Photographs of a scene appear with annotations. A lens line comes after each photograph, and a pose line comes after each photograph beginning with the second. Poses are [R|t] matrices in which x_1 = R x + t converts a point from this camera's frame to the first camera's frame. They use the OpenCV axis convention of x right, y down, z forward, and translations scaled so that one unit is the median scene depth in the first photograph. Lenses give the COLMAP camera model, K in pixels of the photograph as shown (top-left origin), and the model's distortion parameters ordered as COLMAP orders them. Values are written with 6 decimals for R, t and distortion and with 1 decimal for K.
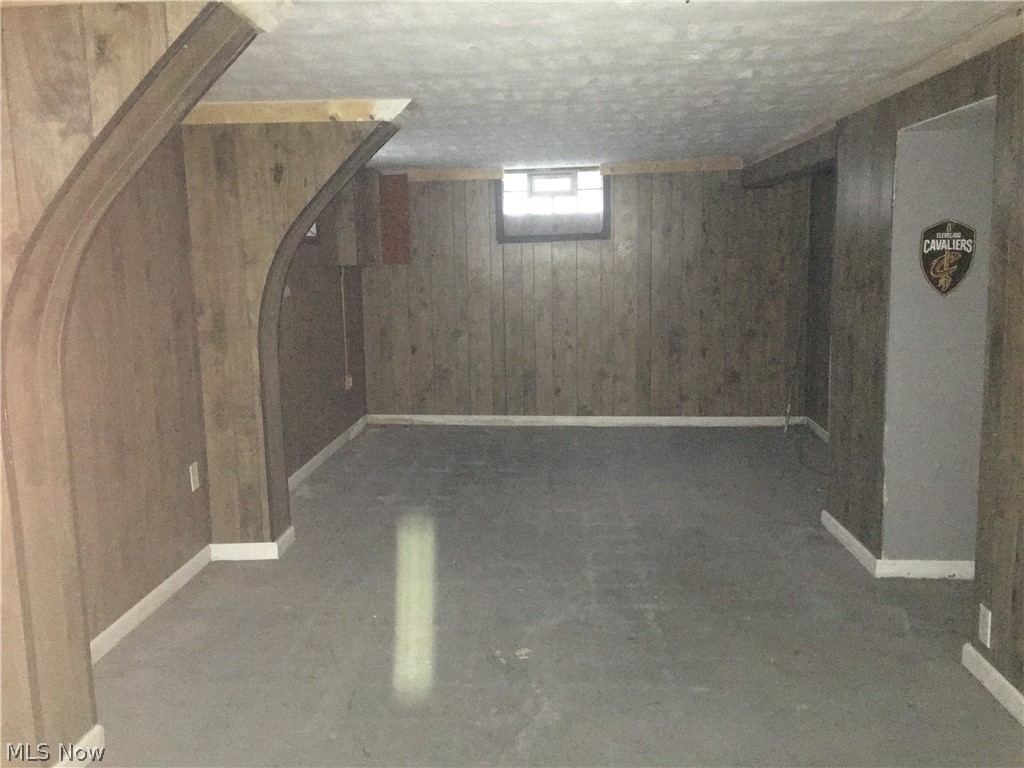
lens RADIAL K [[864.7, 0, 488.3], [0, 864.7, 384.5], [0, 0, 1]] dist [0.093817, -0.103824]
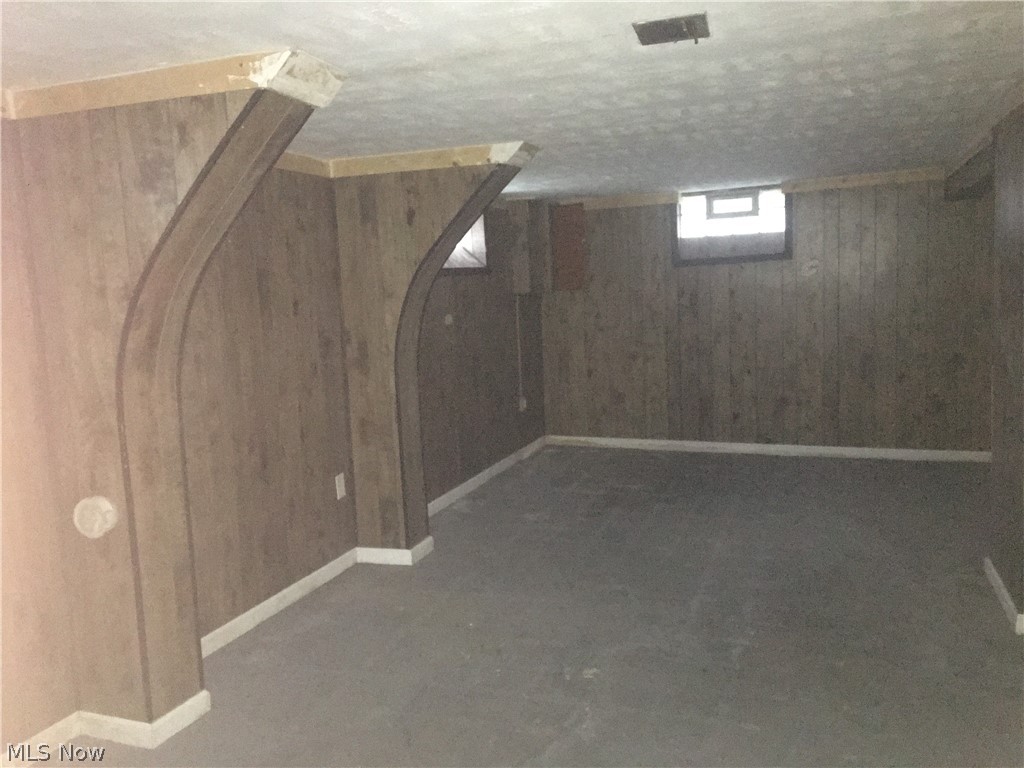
lens RADIAL K [[864.7, 0, 488.3], [0, 864.7, 384.5], [0, 0, 1]] dist [0.093817, -0.103824]
pose [[0.957543, 0.010872, -0.288085, 0.161232], [-0.017690, 0.999621, -0.021076, -0.005619], [0.287746, 0.025277, 0.957373, -0.021751]]
